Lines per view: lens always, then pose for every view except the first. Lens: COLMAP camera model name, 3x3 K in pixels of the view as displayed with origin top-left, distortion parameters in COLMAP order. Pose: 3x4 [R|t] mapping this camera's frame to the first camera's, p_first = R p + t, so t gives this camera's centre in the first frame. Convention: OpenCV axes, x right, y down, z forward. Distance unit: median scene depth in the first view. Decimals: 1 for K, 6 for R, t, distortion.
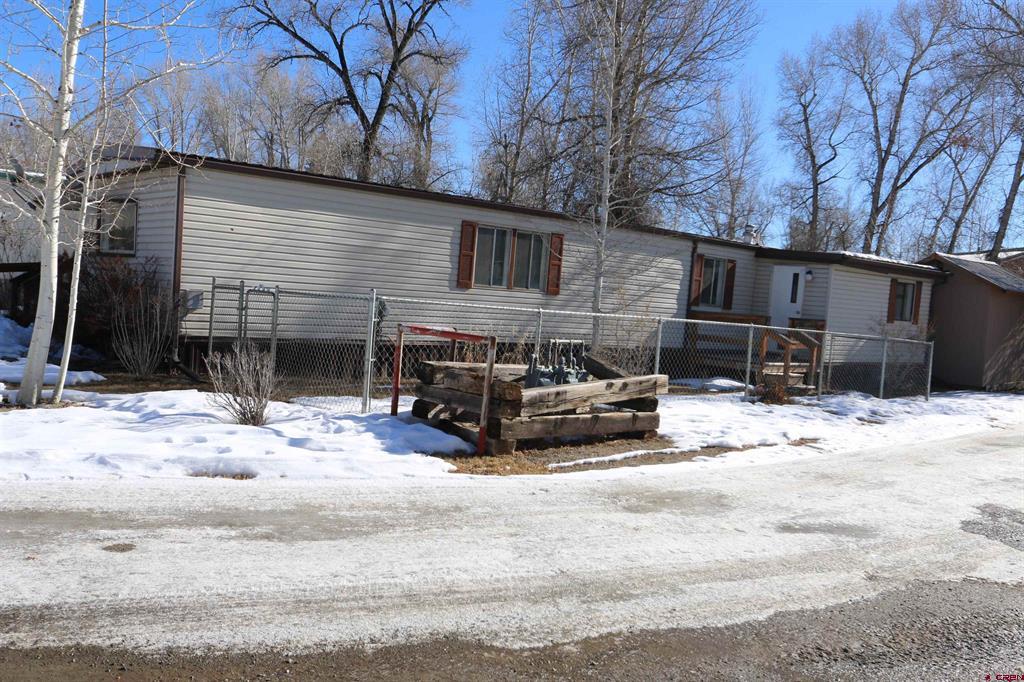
lens RADIAL K [[899.7, 0, 511.8], [0, 899.7, 343.3], [0, 0, 1]] dist [-0.020387, 0.030553]
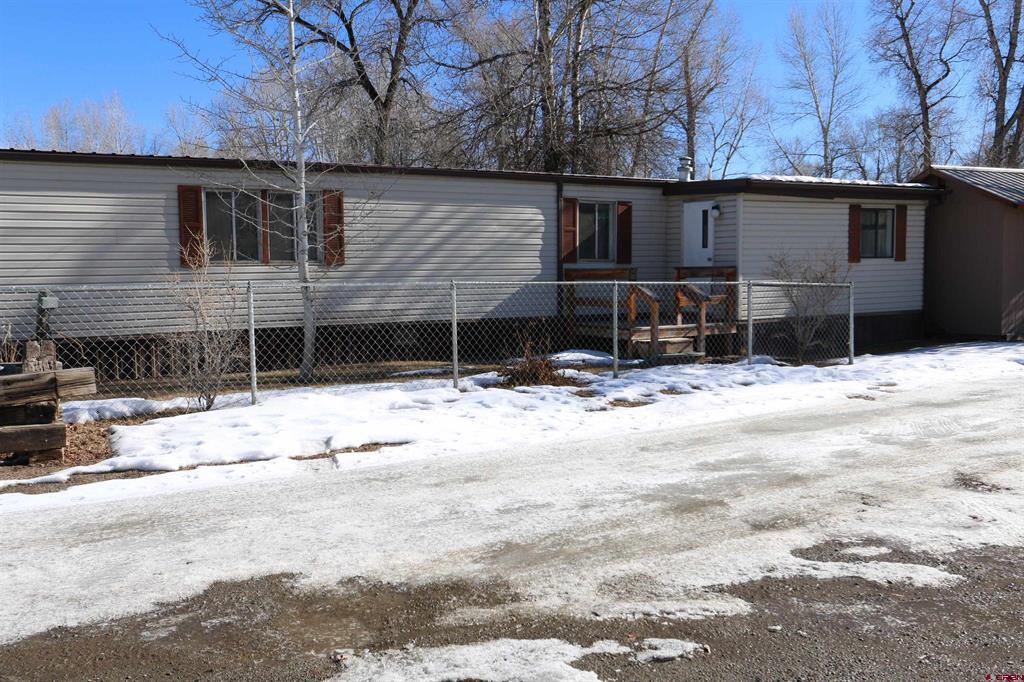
lens RADIAL K [[899.7, 0, 512.9], [0, 899.7, 345.2], [0, 0, 1]] dist [-0.020387, 0.030553]
pose [[0.975019, -0.071024, -0.210460, 0.309766], [0.075651, 0.997036, 0.014006, 0.016140], [0.208841, -0.029578, 0.977502, 0.193205]]
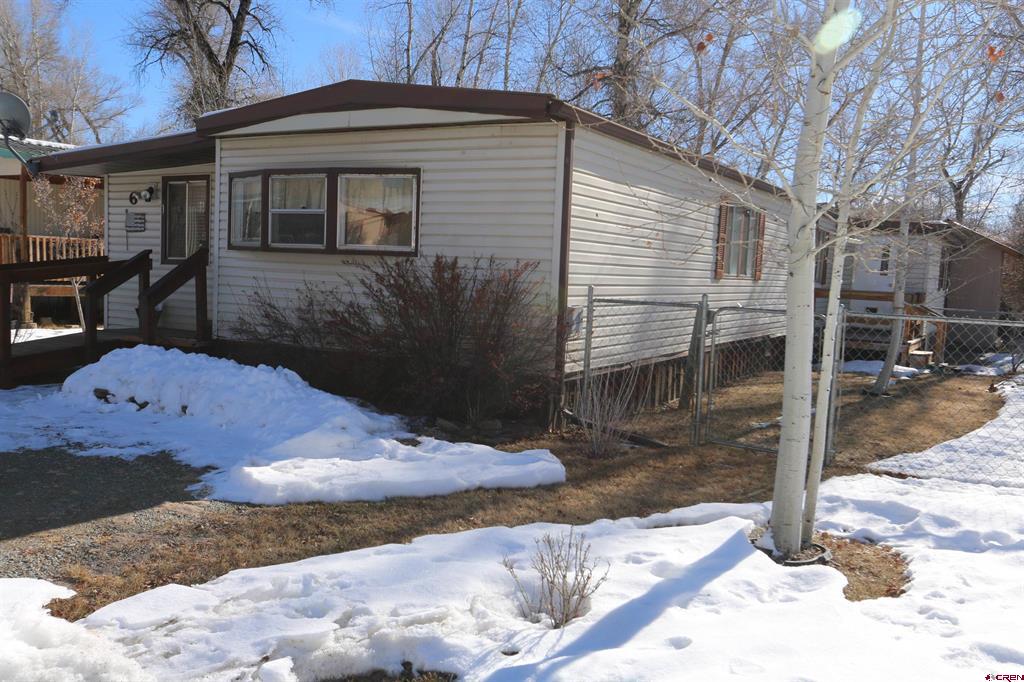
lens RADIAL K [[899.7, 0, 505.2], [0, 899.7, 338.4], [0, 0, 1]] dist [-0.020387, 0.030553]
pose [[0.942712, -0.054095, 0.329192, -0.392656], [0.039238, 0.997896, 0.051615, -0.044916], [-0.331291, -0.035742, 0.942851, 0.229246]]
